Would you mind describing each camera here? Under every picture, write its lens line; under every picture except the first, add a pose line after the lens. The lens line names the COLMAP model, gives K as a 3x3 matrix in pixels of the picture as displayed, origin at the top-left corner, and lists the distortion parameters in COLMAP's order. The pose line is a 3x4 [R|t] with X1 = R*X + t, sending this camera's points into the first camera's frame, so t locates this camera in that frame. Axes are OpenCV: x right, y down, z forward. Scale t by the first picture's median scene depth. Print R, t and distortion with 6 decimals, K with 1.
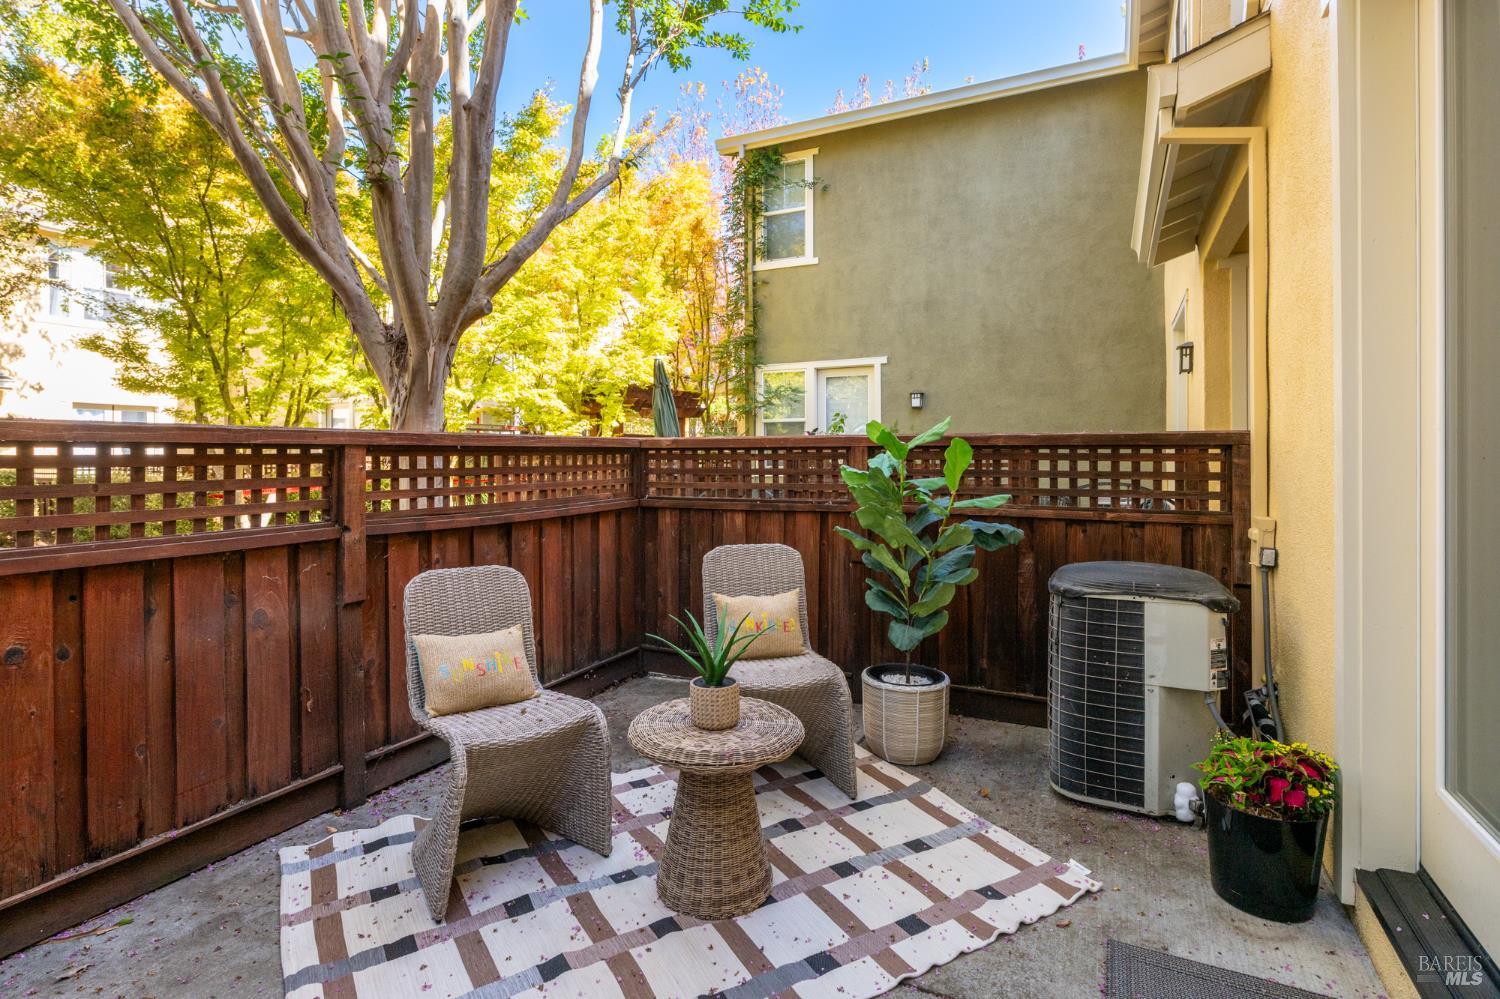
lens RADIAL K [[727.9, 0, 753.1], [0, 727.9, 459.6], [0, 0, 1]] dist [0.000359, 0.000305]
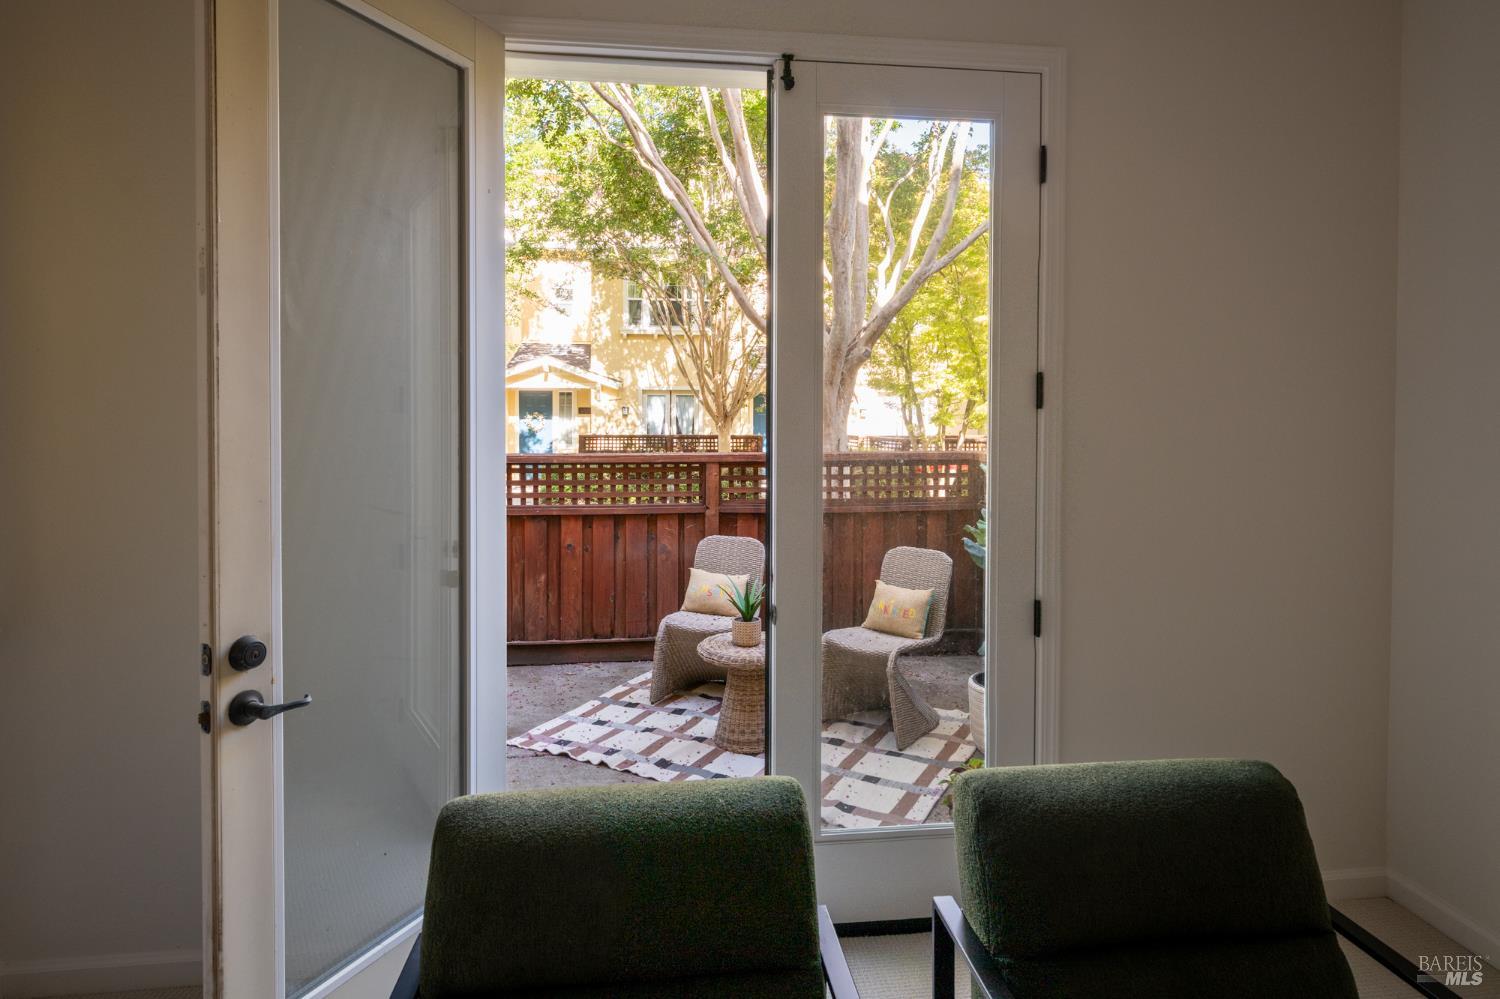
lens RADIAL K [[801.7, 0, 750.5], [0, 801.7, 471.4], [0, 0, 1]] dist [0.000869, 0.000053]
pose [[0.504424, 0.019323, -0.863240, 1.321528], [-0.004112, 0.999792, 0.019976, -0.037150], [0.863446, -0.006527, 0.504399, 0.109372]]
